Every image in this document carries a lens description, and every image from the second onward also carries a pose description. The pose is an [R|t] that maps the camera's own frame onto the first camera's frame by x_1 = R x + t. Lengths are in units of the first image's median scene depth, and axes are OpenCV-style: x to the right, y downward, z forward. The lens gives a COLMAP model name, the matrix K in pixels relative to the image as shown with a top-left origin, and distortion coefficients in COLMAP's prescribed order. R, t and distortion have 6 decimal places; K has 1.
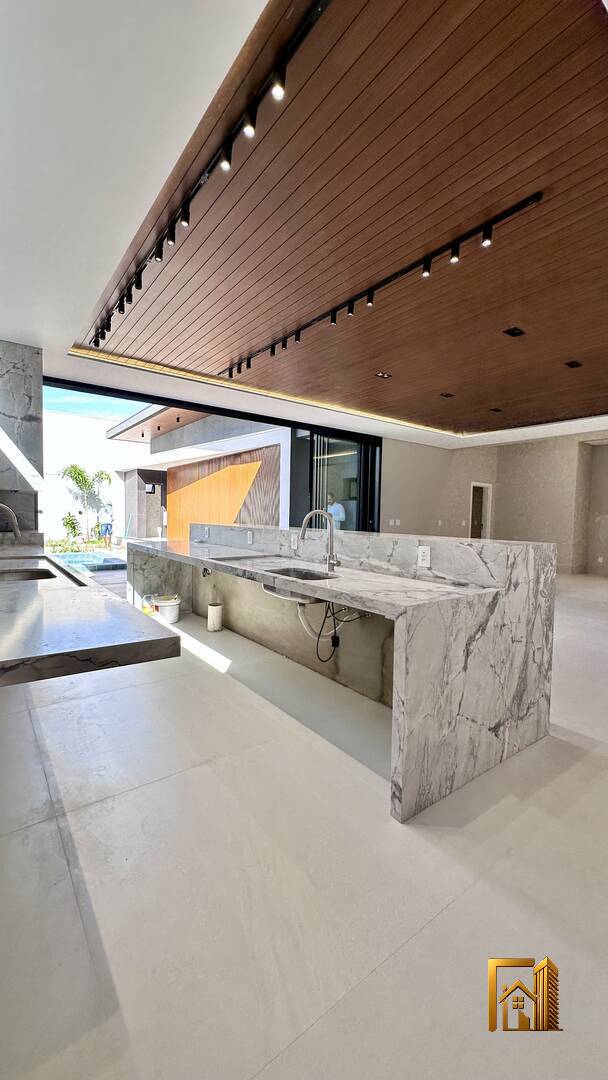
lens RADIAL K [[432.7, 0, 305.9], [0, 432.7, 540.2], [0, 0, 1]] dist [-0.005052, -0.000056]
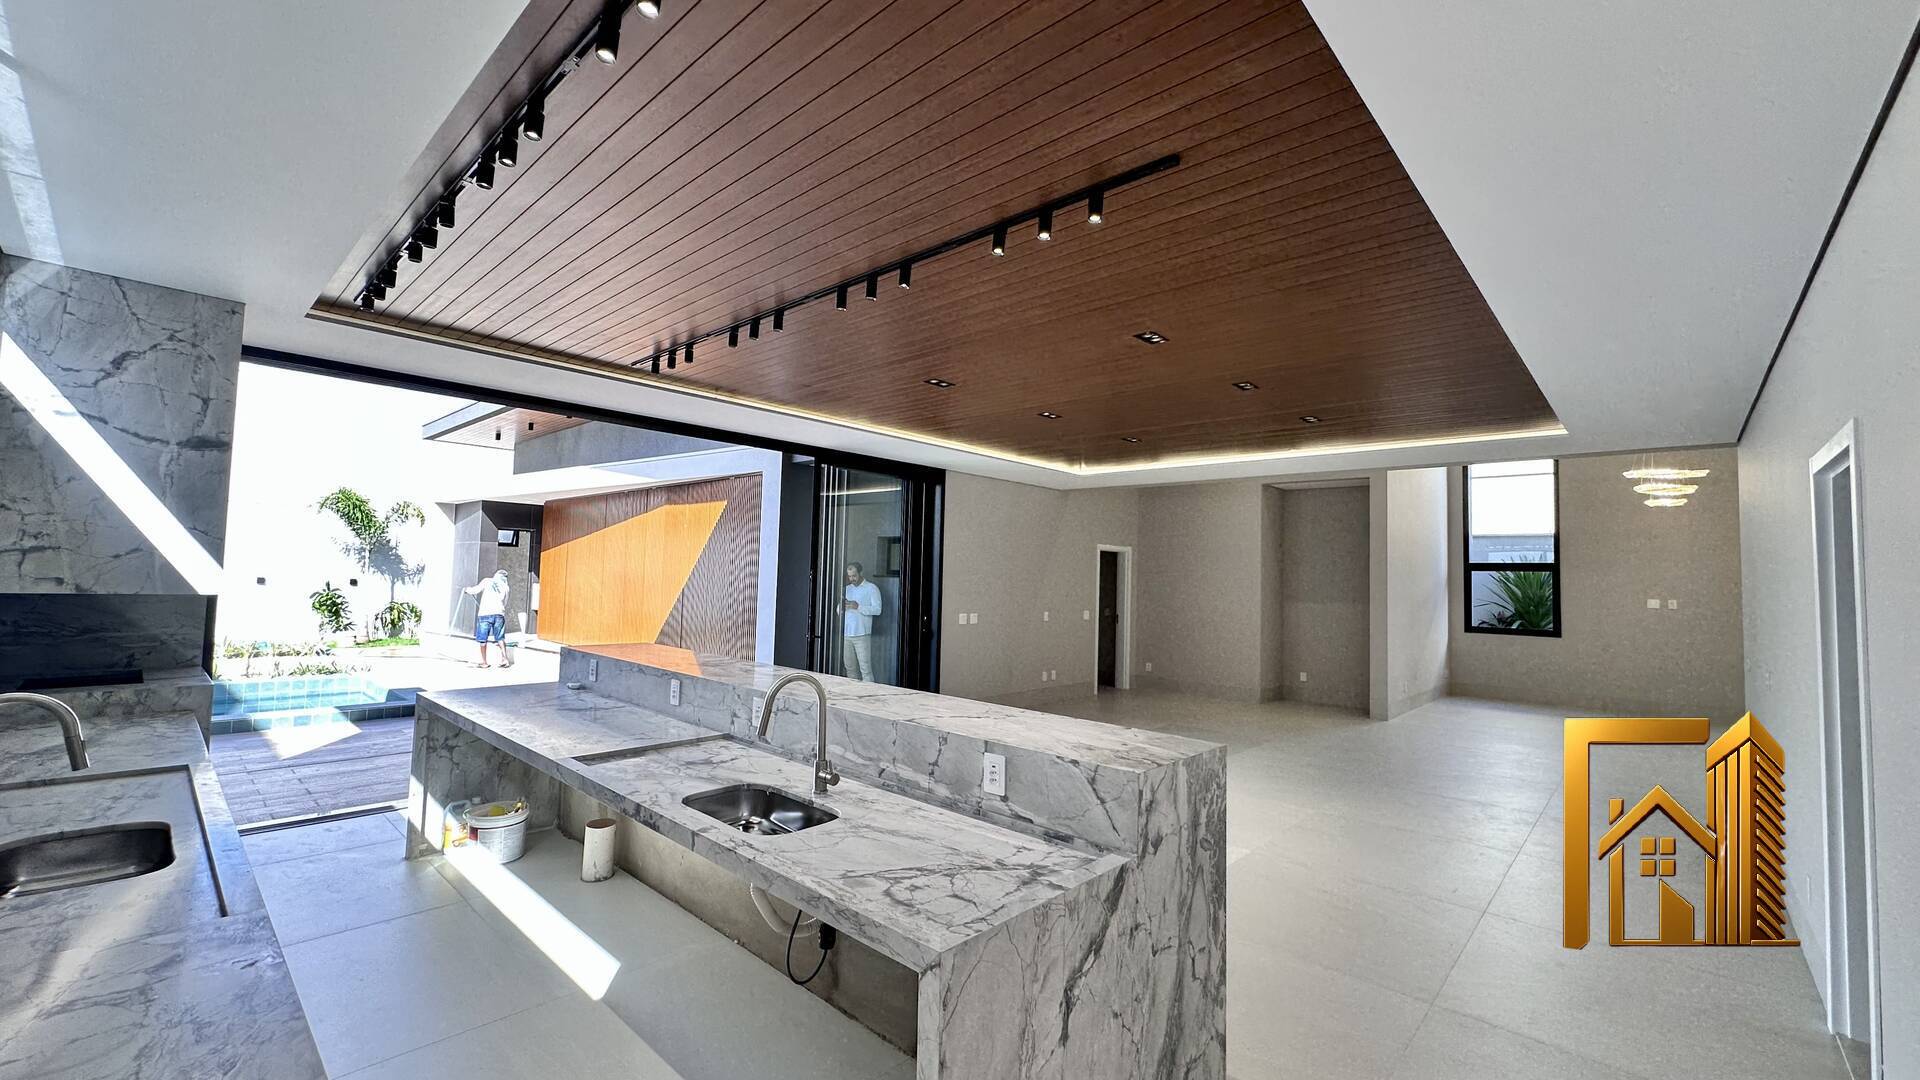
lens RADIAL K [[765.8, 0, 959.7], [0, 765.8, 538.7], [0, 0, 1]] dist [-0.002967, 0.000319]
pose [[0.984056, 0.016050, 0.177133, 0.036668], [0.002488, 0.994581, -0.103938, -0.089095], [-0.177841, 0.102722, 0.978683, 0.038677]]
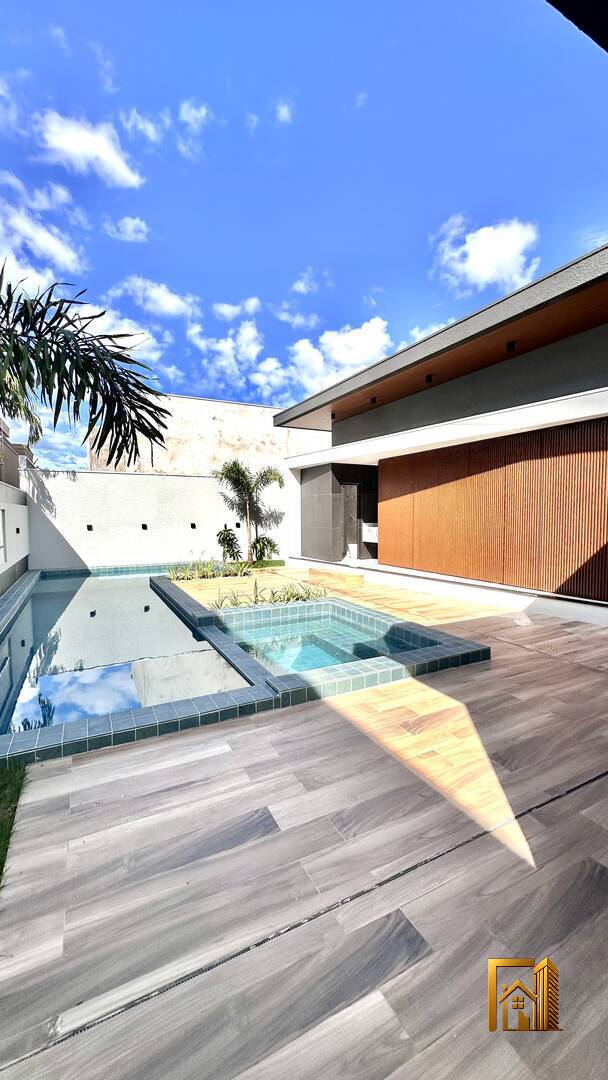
lens RADIAL K [[430.8, 0, 305.9], [0, 430.8, 540.1], [0, 0, 1]] dist [-0.002967, 0.000319]
pose [[0.984900, -0.016536, -0.172335, -1.174618], [0.016774, 0.999859, -0.000076, -0.153116], [0.172312, -0.002816, 0.985038, 1.136833]]
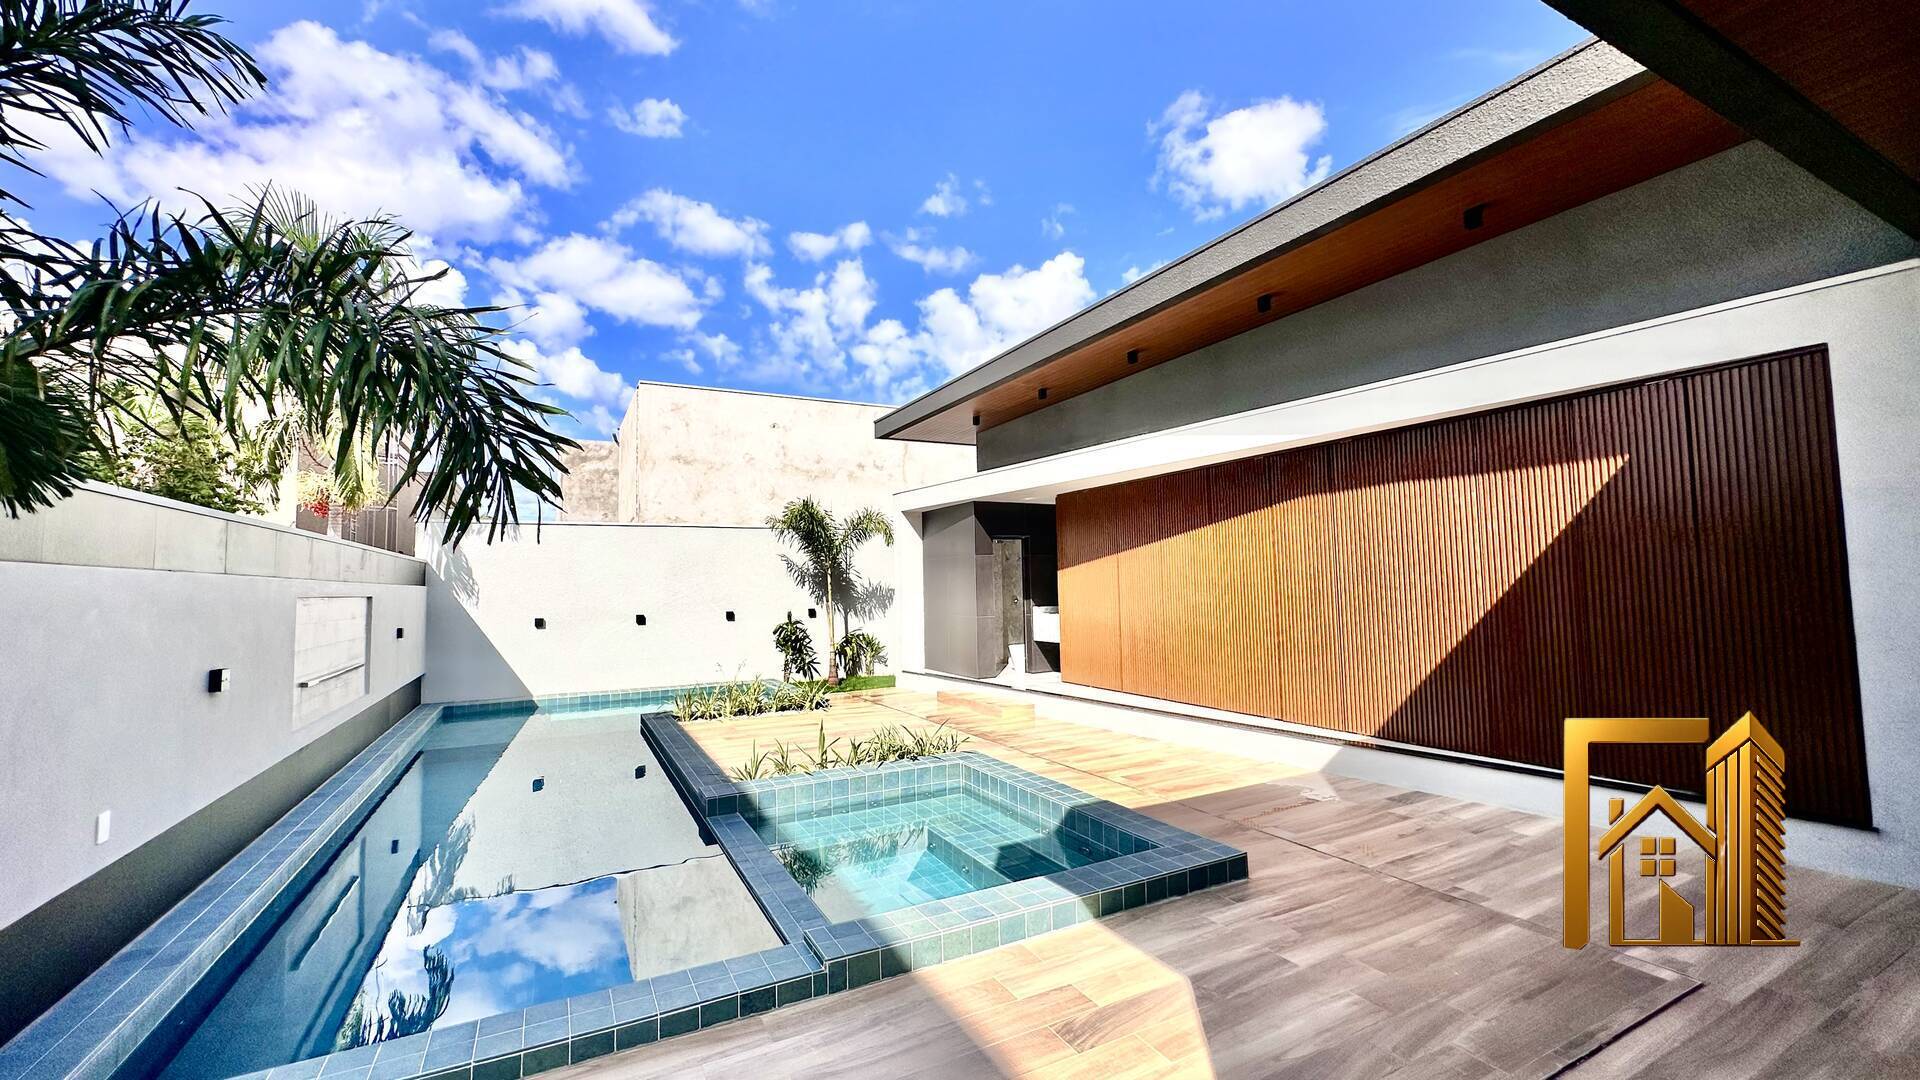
lens RADIAL K [[764.8, 0, 960.0], [0, 764.8, 540.0], [0, 0, 1]] dist [-0.000682, 0.000787]
pose [[0.986132, -0.051384, -0.157807, -1.103745], [0.032701, 0.992381, -0.118786, -0.179378], [0.162708, 0.111978, 0.980299, 1.178352]]
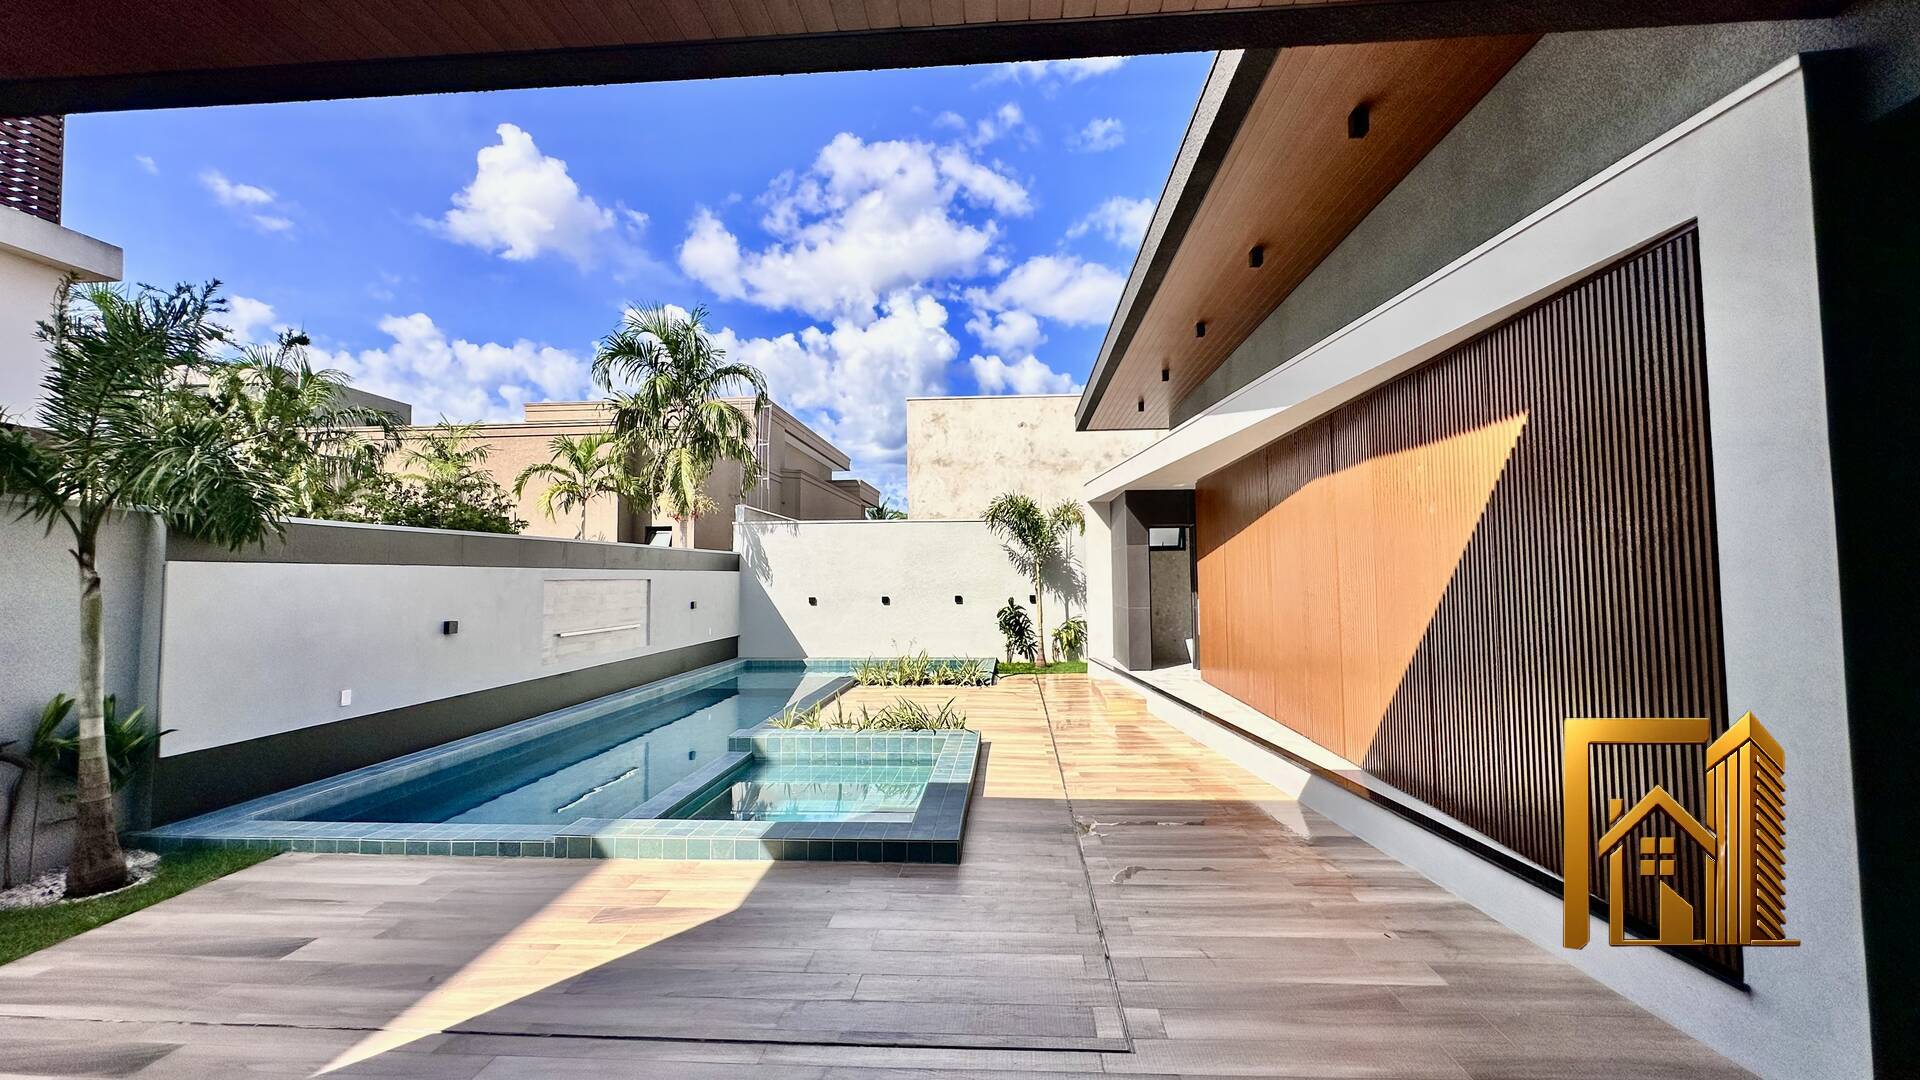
lens RADIAL K [[762.4, 0, 956.1], [0, 762.4, 541.4], [0, 0, 1]] dist [-0.001588, 0.000027]
pose [[0.754642, -0.059785, -0.653408, -0.217422], [-0.010963, 0.994552, -0.103660, -0.176120], [0.656046, 0.085389, 0.749875, 1.452390]]
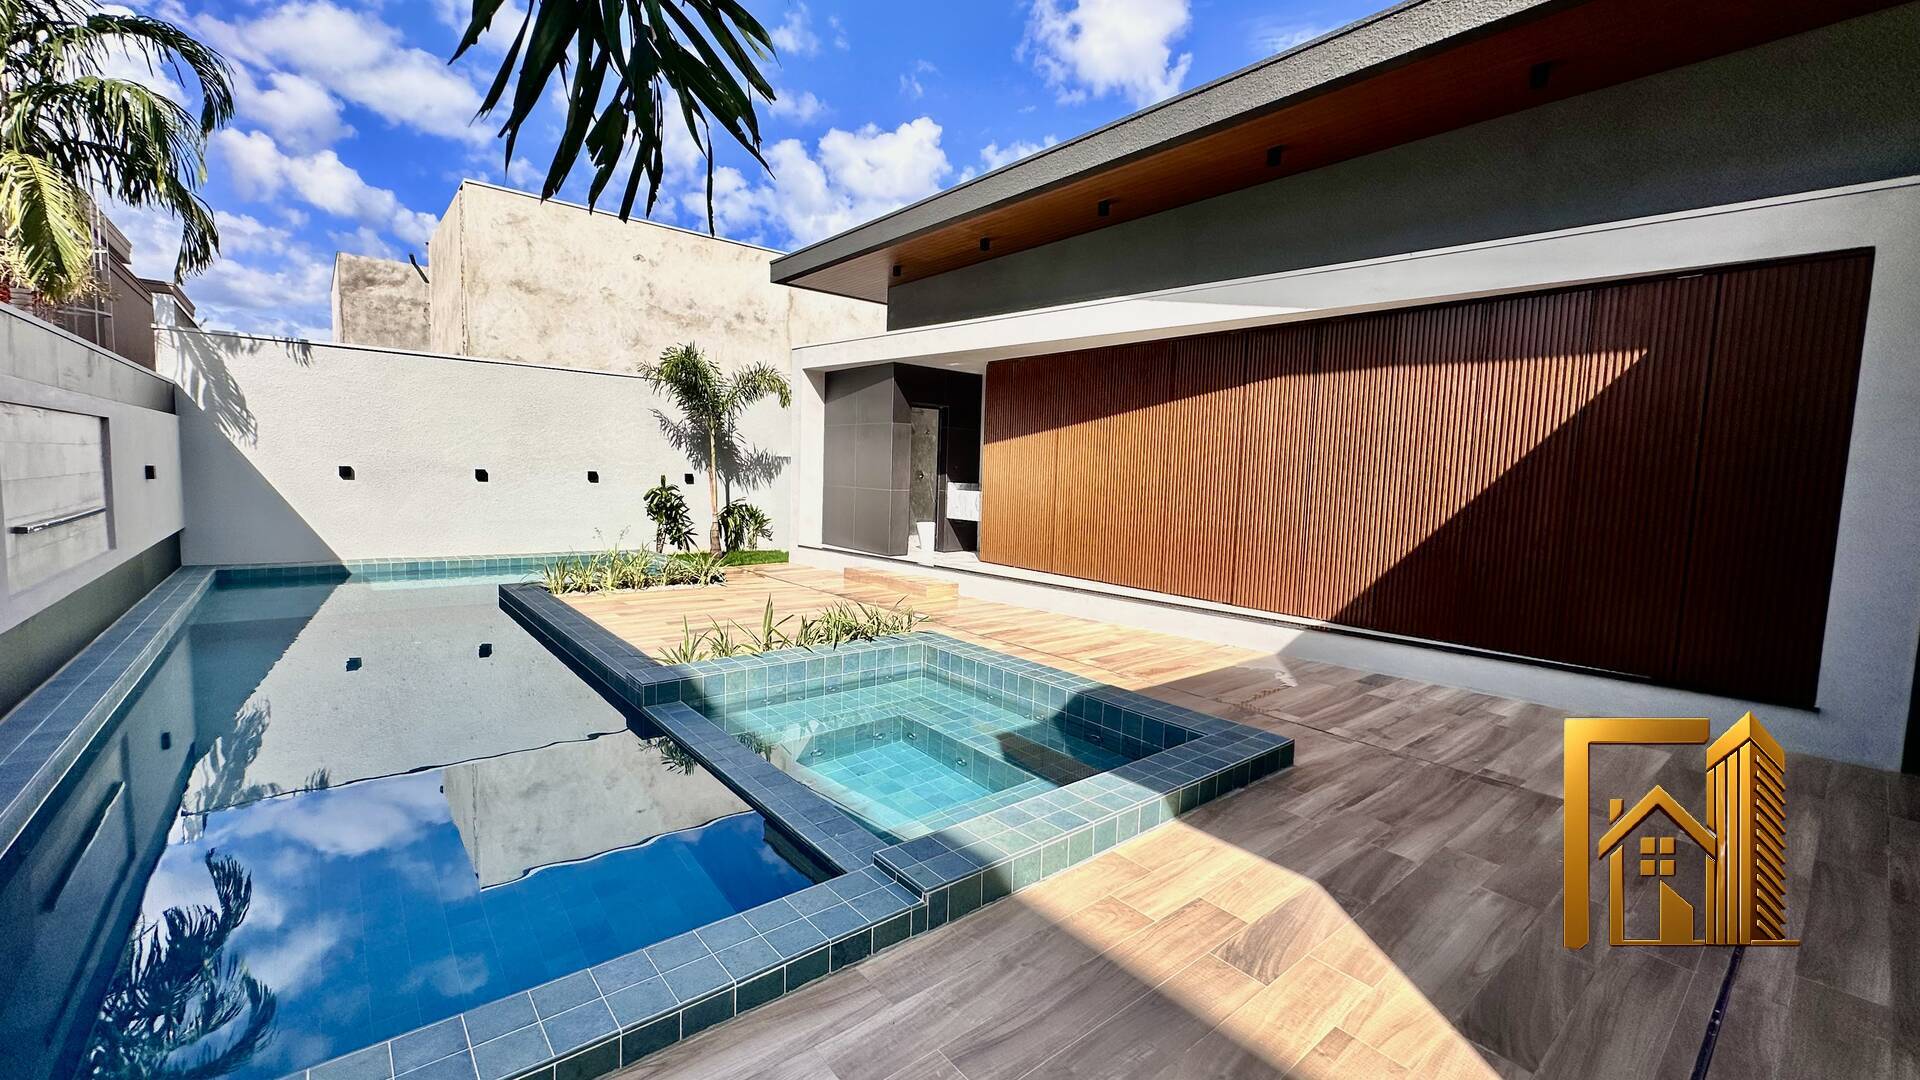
lens RADIAL K [[764.8, 0, 960.0], [0, 764.8, 540.0], [0, 0, 1]] dist [-0.000682, 0.000787]
pose [[0.998831, 0.007551, 0.047749, -1.370519], [-0.009246, 0.999331, 0.035383, -0.156502], [-0.047450, -0.035783, 0.998232, 1.352518]]
